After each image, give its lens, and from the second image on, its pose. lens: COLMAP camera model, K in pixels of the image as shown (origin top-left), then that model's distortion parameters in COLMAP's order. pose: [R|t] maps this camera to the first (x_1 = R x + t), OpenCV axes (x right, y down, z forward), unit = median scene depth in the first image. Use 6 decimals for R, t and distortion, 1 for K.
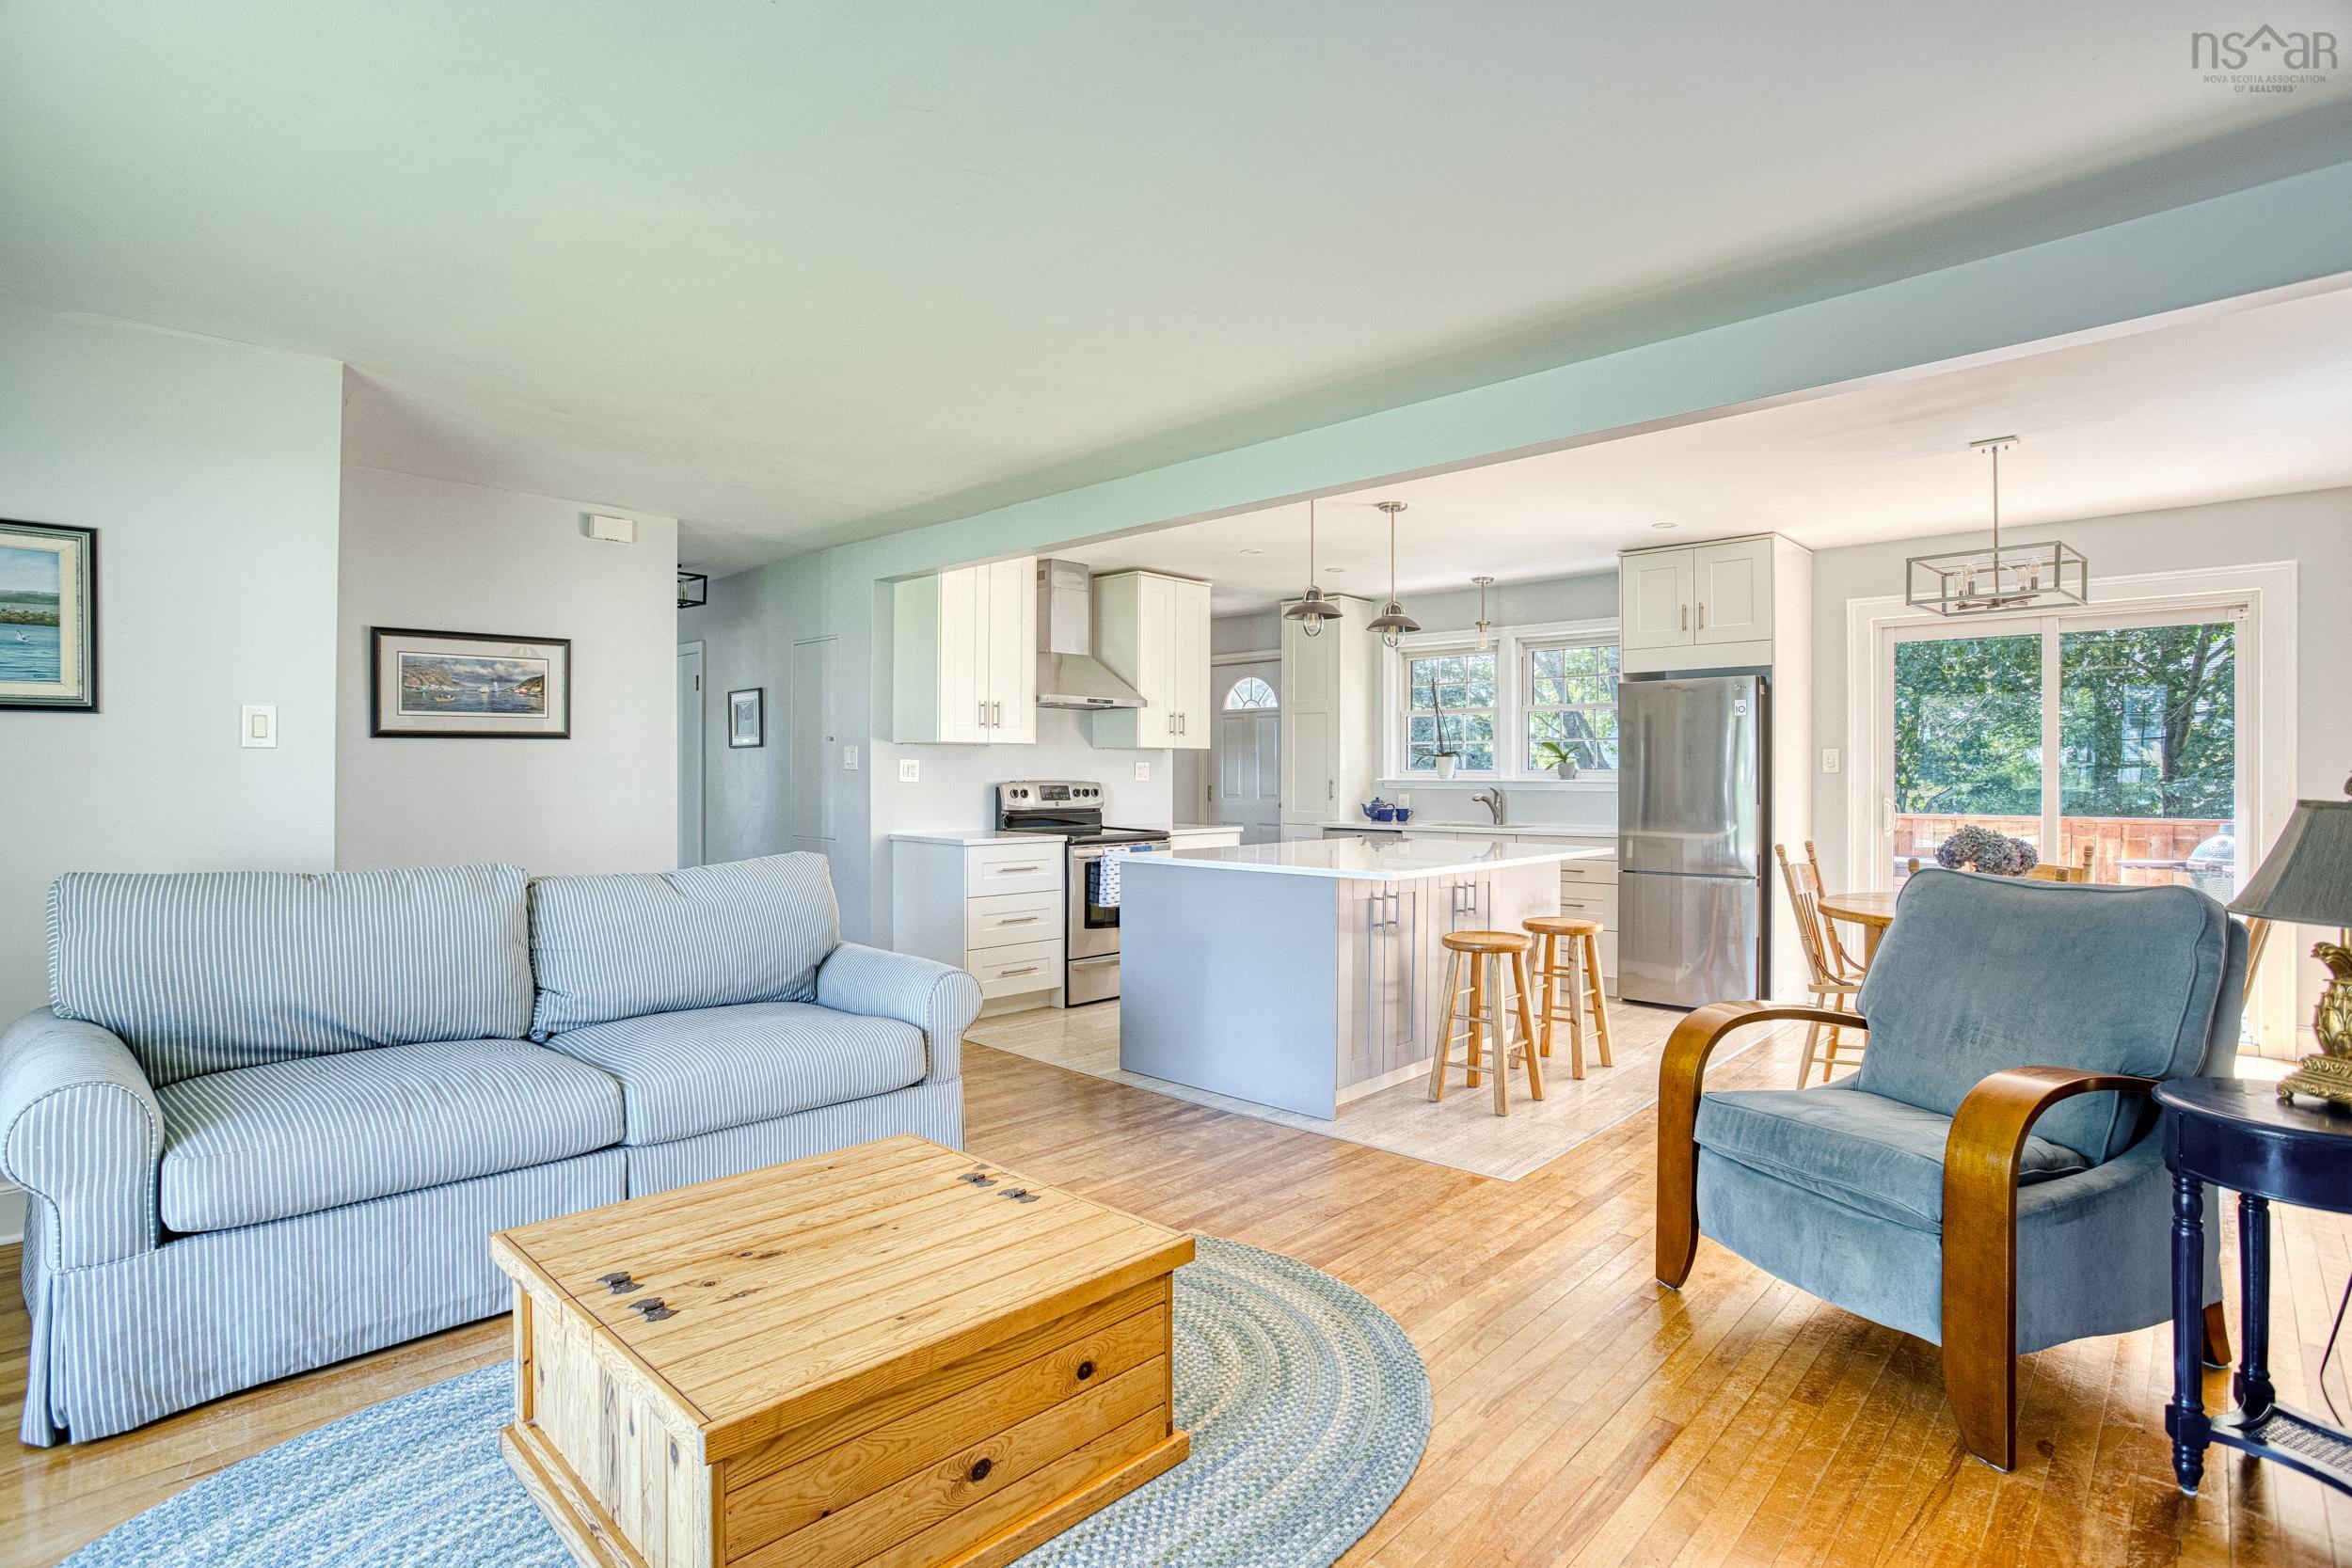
lens RADIAL K [[1141.0, 0, 1165.1], [0, 1141.0, 783.0], [0, 0, 1]] dist [-0.048183, 0.013931]
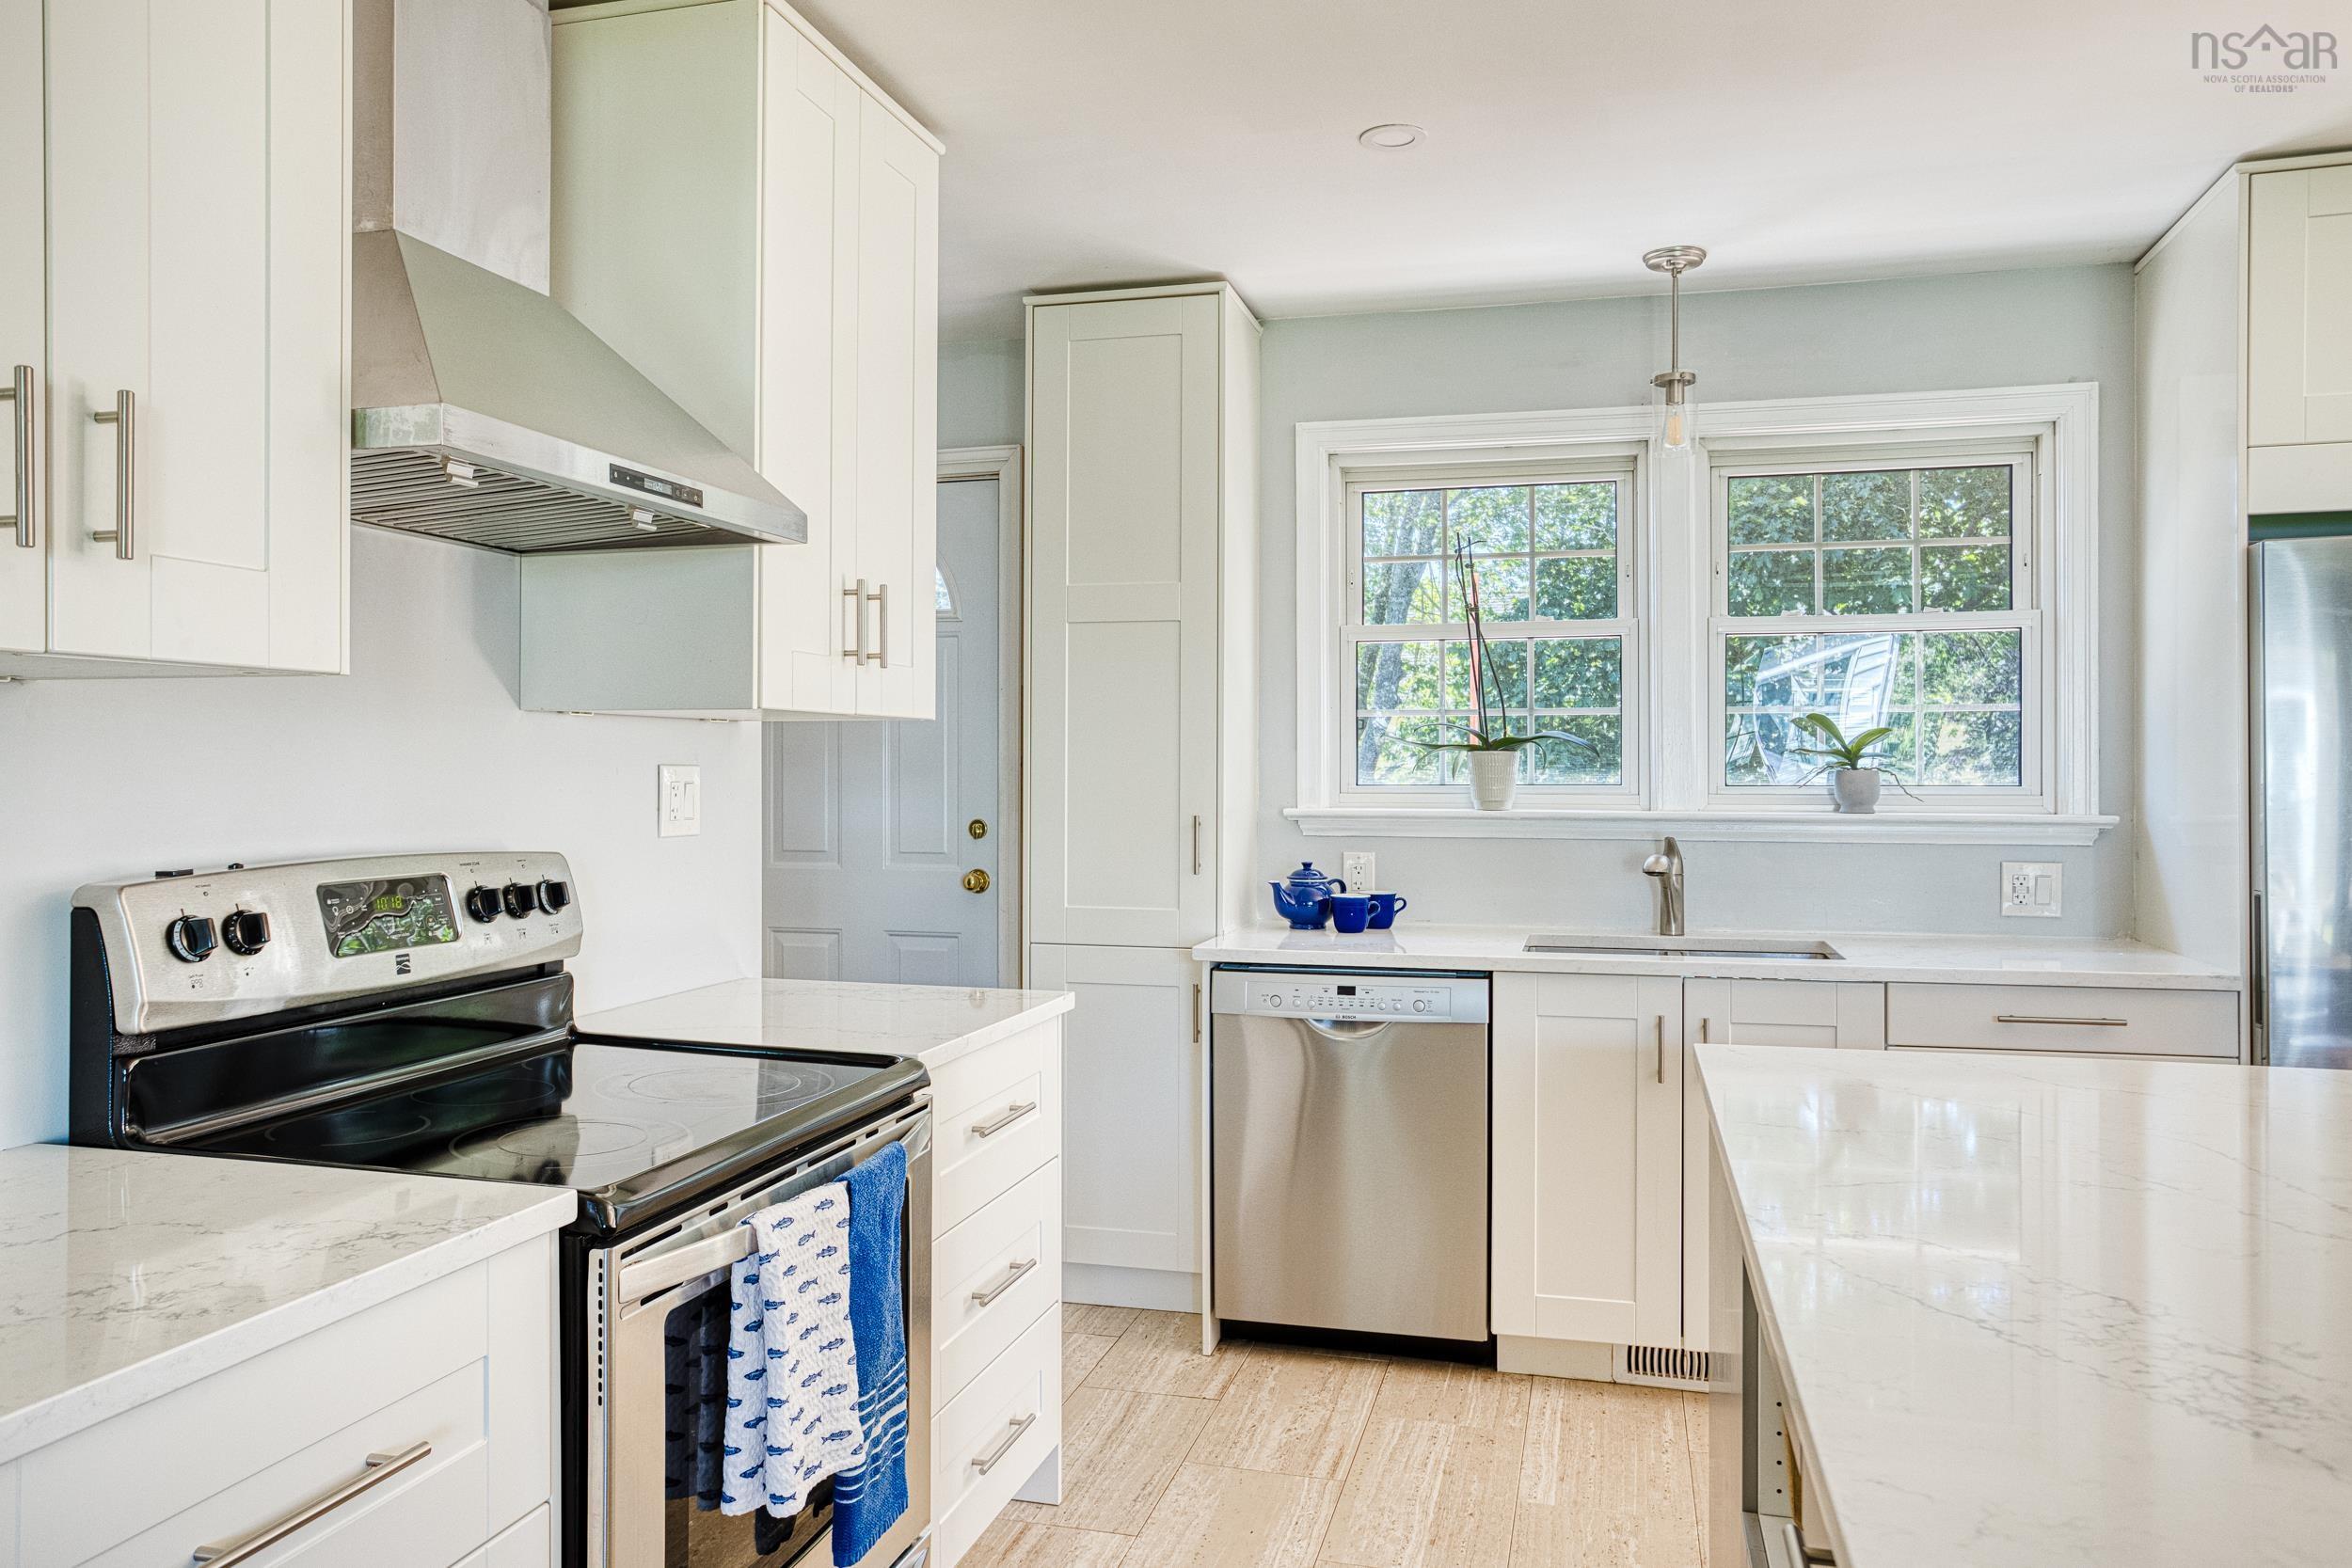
lens RADIAL K [[1643.9, 0, 1167.6], [0, 1643.9, 770.9], [0, 0, 1]] dist [-0.032735, 0.031299]
pose [[0.879928, -0.001604, 0.475104, -0.124429], [0.004854, 0.999972, -0.005613, -0.017408], [-0.475082, 0.007246, 0.879912, 0.720255]]
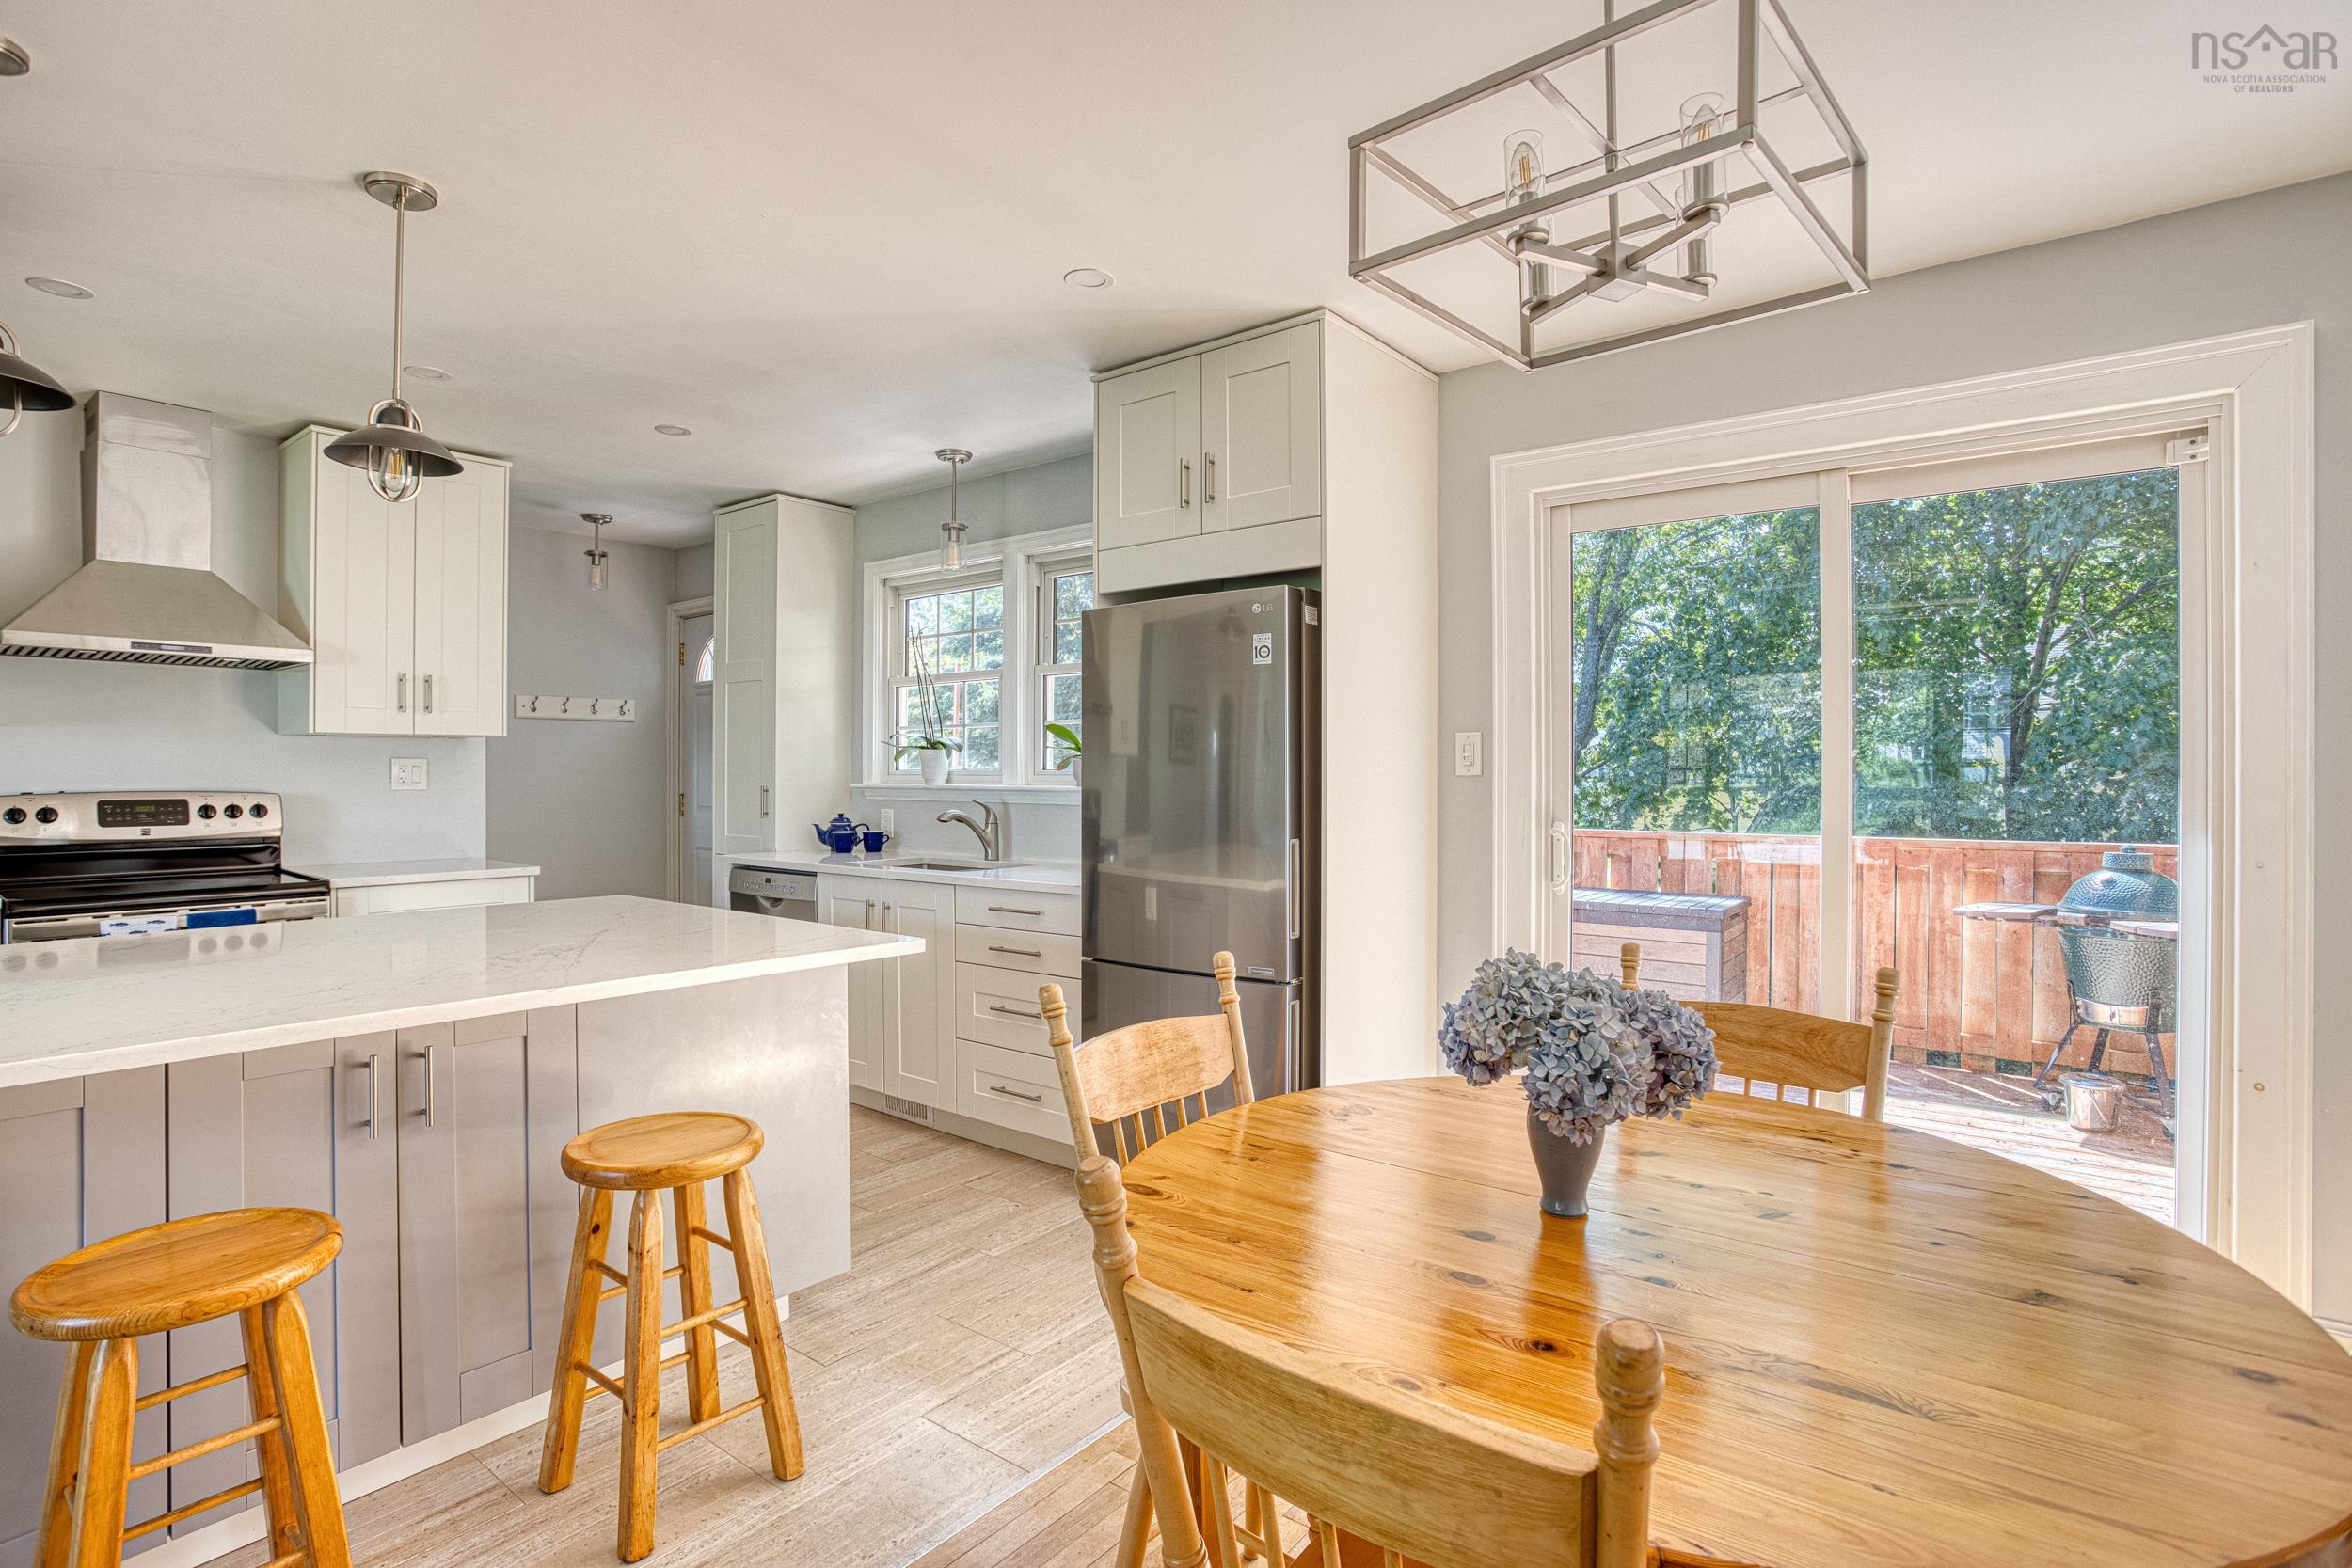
lens RADIAL K [[1141.0, 0, 1174.0], [0, 1141.0, 776.2], [0, 0, 1]] dist [-0.048183, 0.013931]
pose [[0.995280, -0.001322, 0.097038, 0.386881], [0.001861, 0.999983, -0.005459, -0.006022], [-0.097029, 0.005614, 0.995266, 0.449847]]
